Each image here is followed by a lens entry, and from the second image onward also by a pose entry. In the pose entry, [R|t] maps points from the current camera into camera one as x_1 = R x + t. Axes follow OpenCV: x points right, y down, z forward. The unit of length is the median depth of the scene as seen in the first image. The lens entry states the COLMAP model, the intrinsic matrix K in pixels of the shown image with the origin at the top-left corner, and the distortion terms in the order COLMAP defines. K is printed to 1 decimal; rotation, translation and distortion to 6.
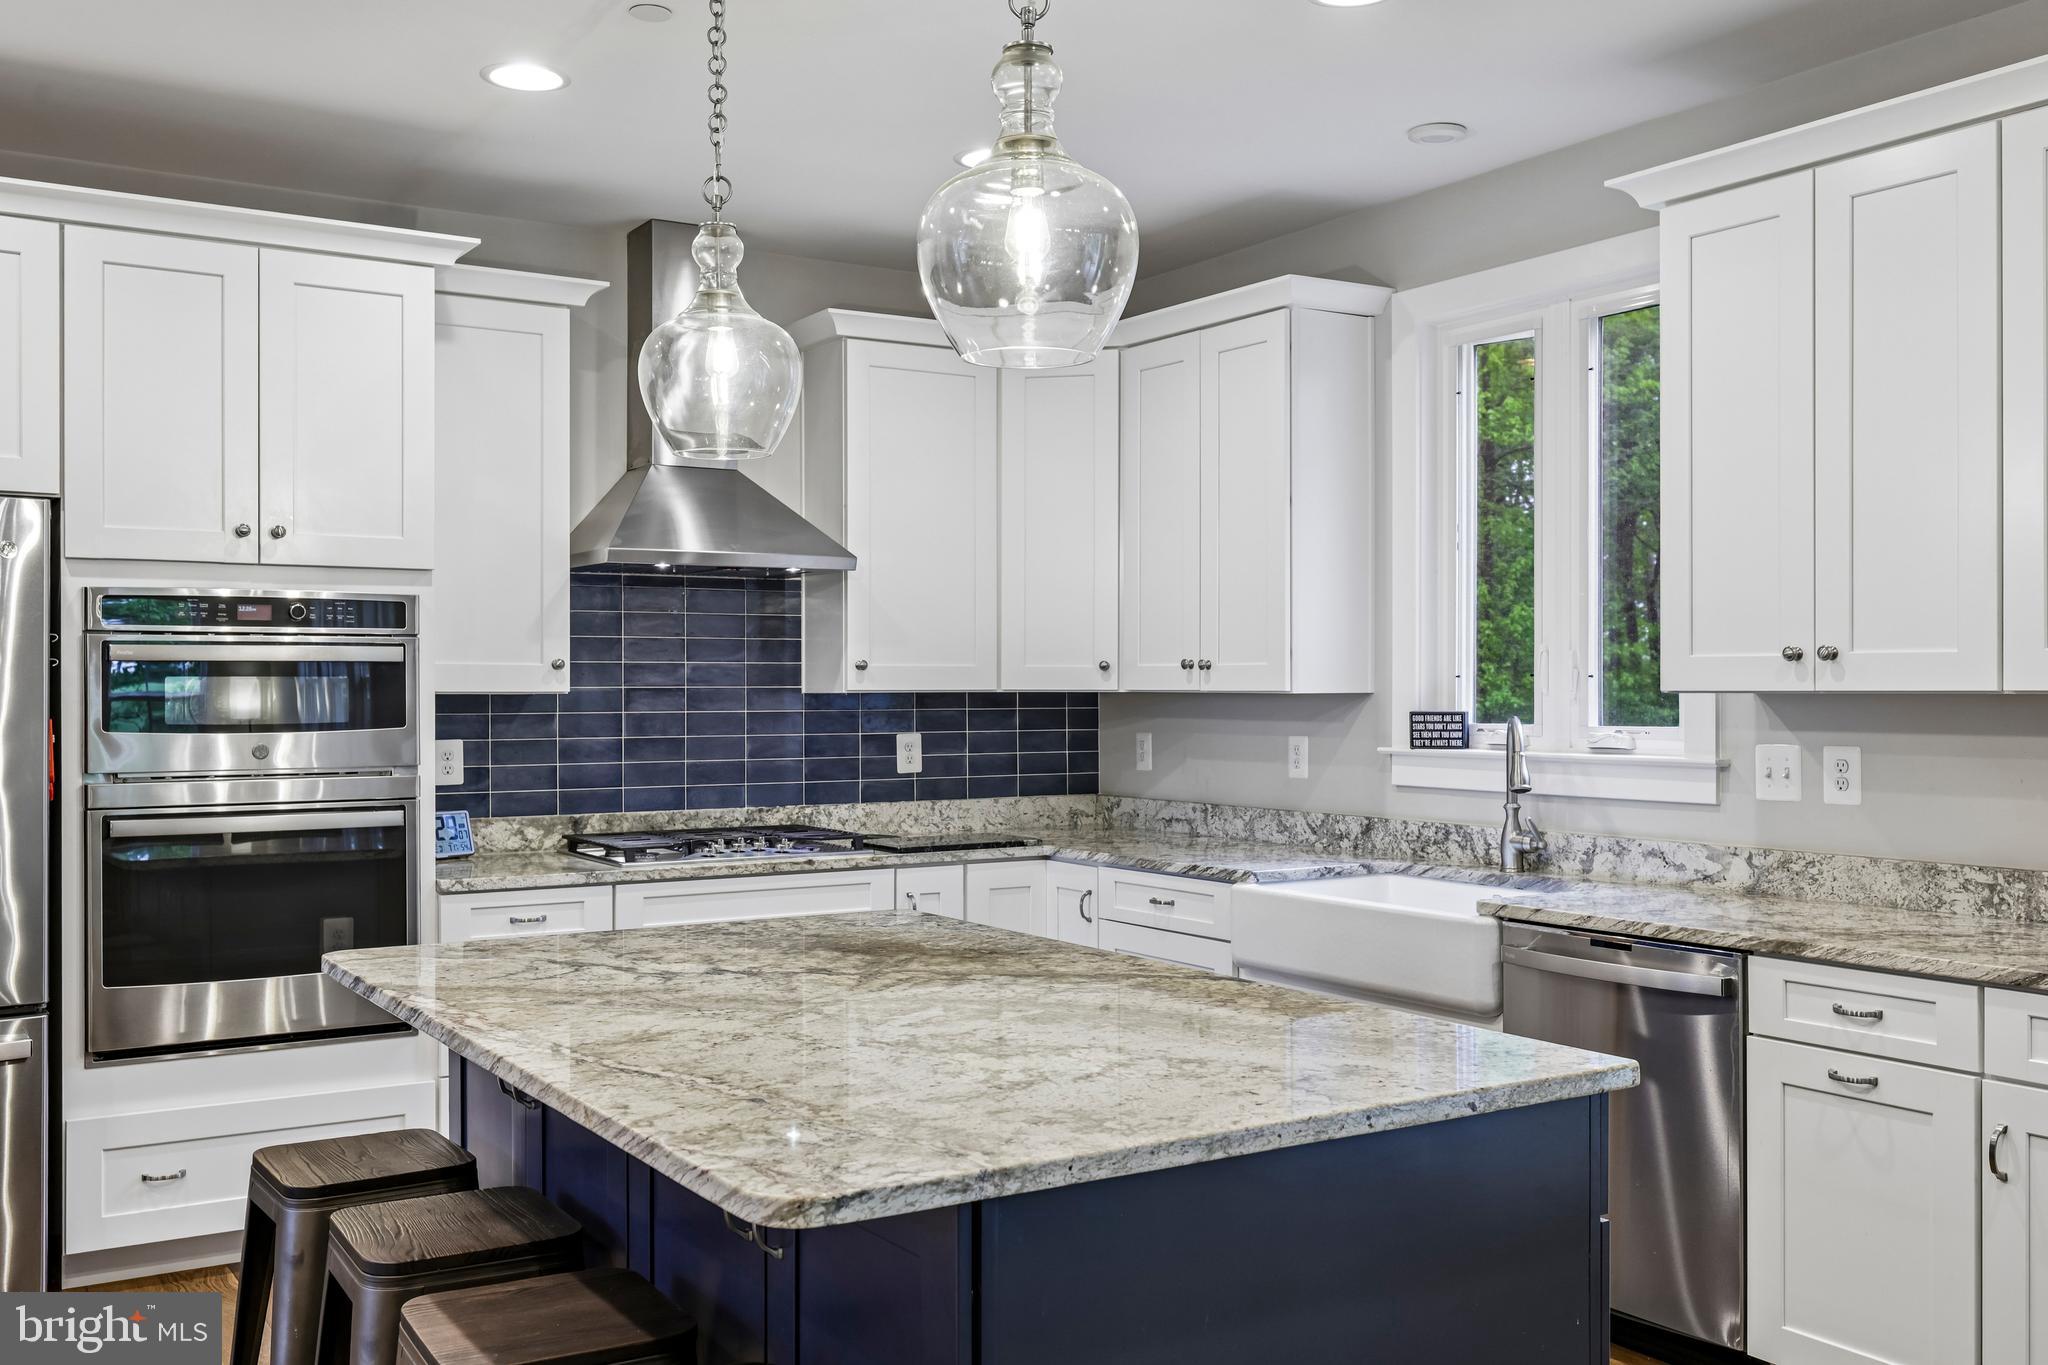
lens RADIAL K [[1864.7, 0, 1017.2], [0, 1864.7, 691.7], [0, 0, 1]] dist [-0.001404, 0.000000]
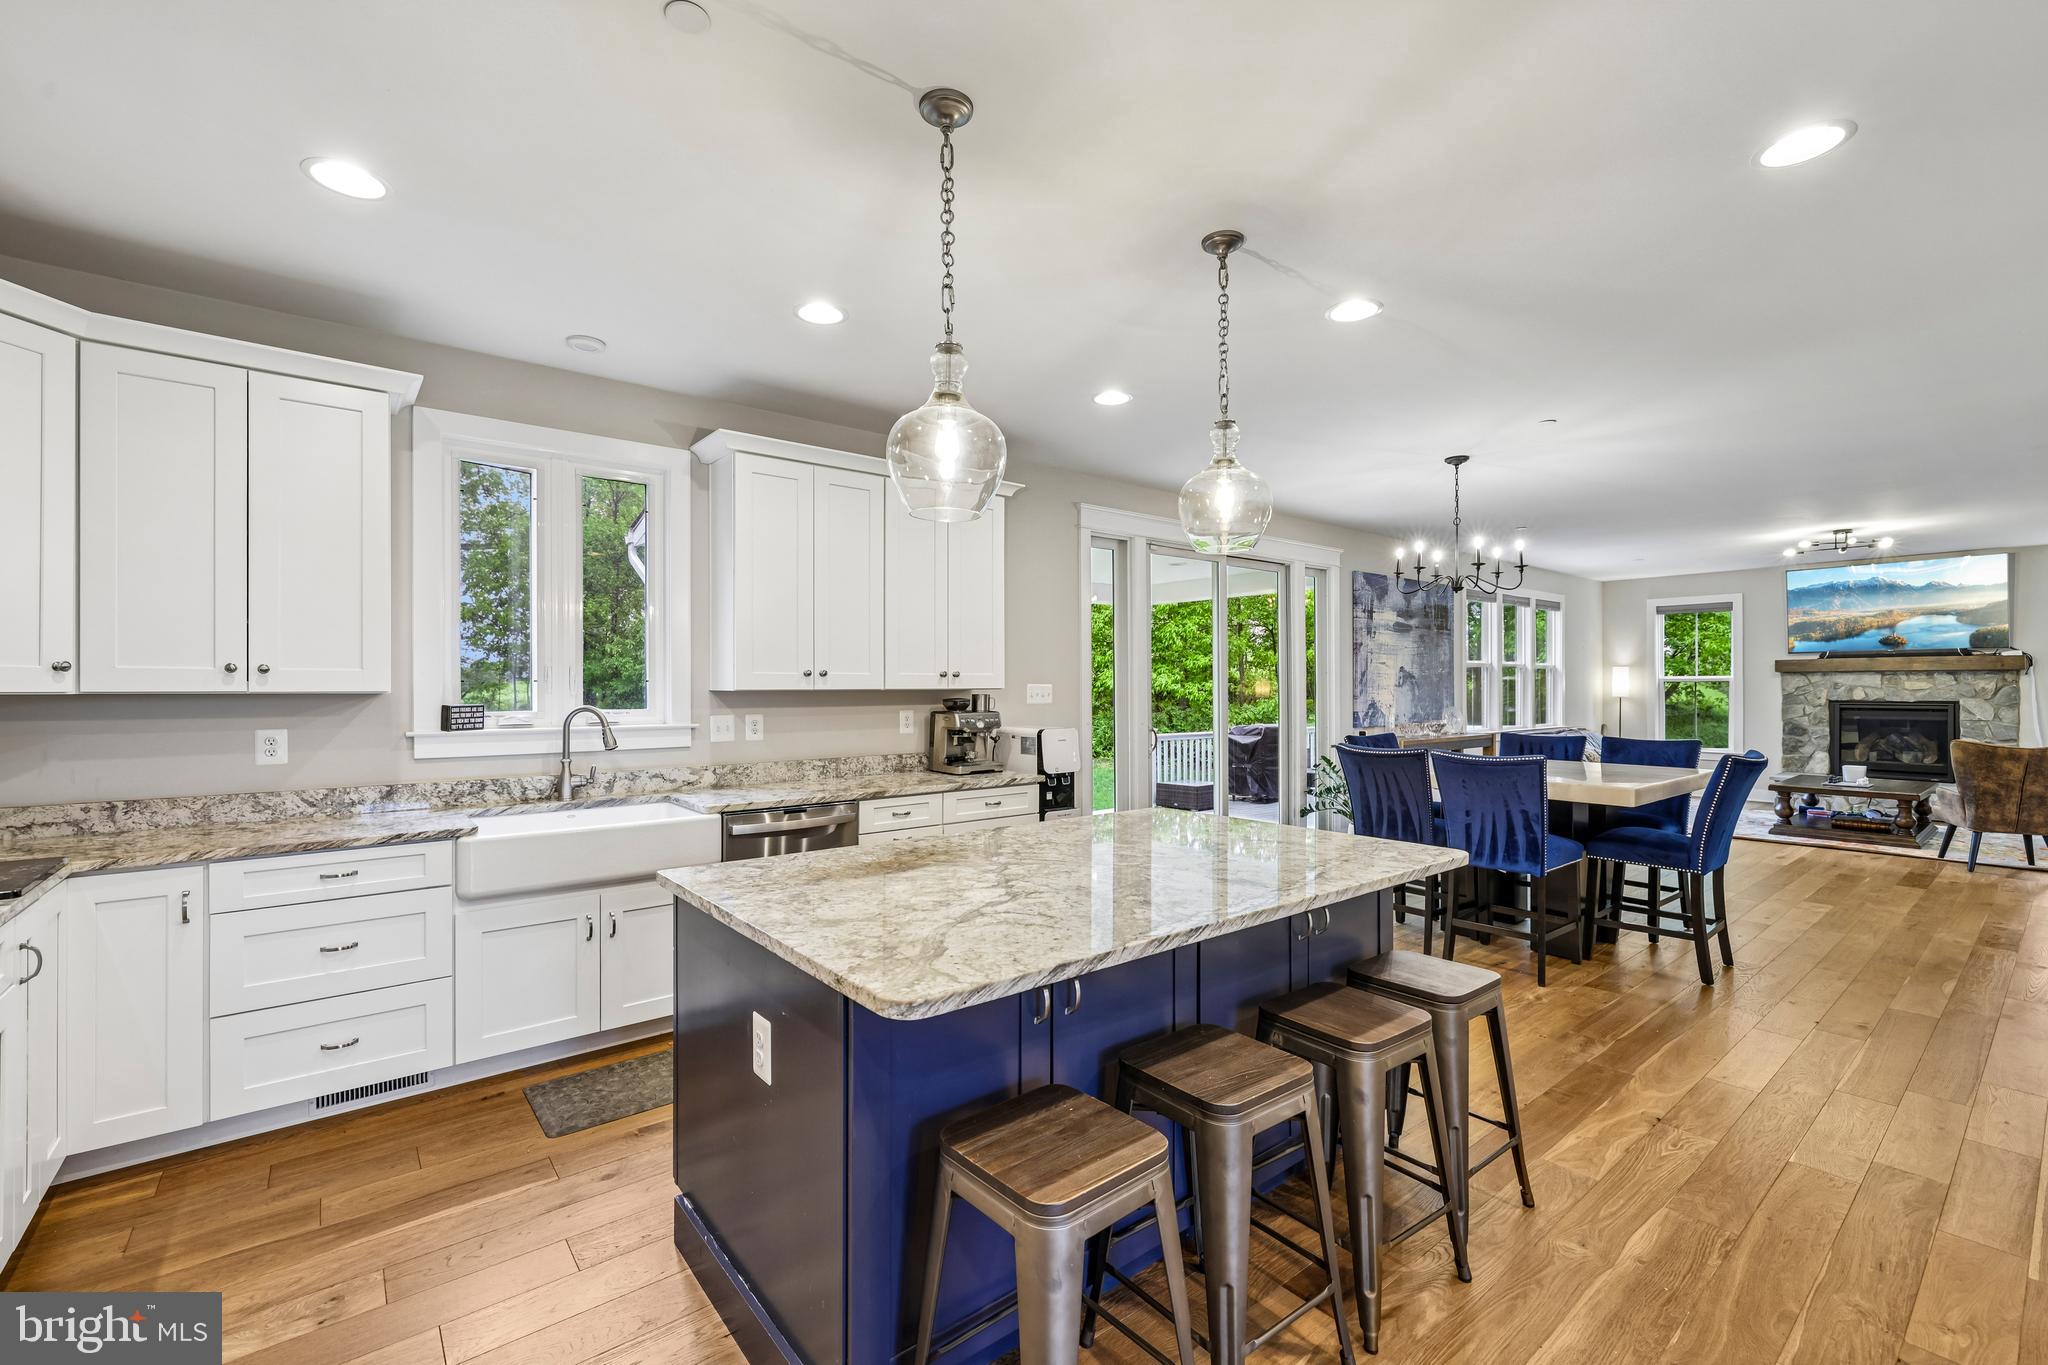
lens RADIAL K [[863.9, 0, 1010.2], [0, 863.9, 684.9], [0, 0, 1]] dist [-0.001522, 0.000394]
pose [[-0.107999, 0.002706, 0.994147, -0.514882], [0.003858, 0.999990, -0.002302, -0.002029], [-0.994143, 0.003587, -0.108009, 0.667120]]
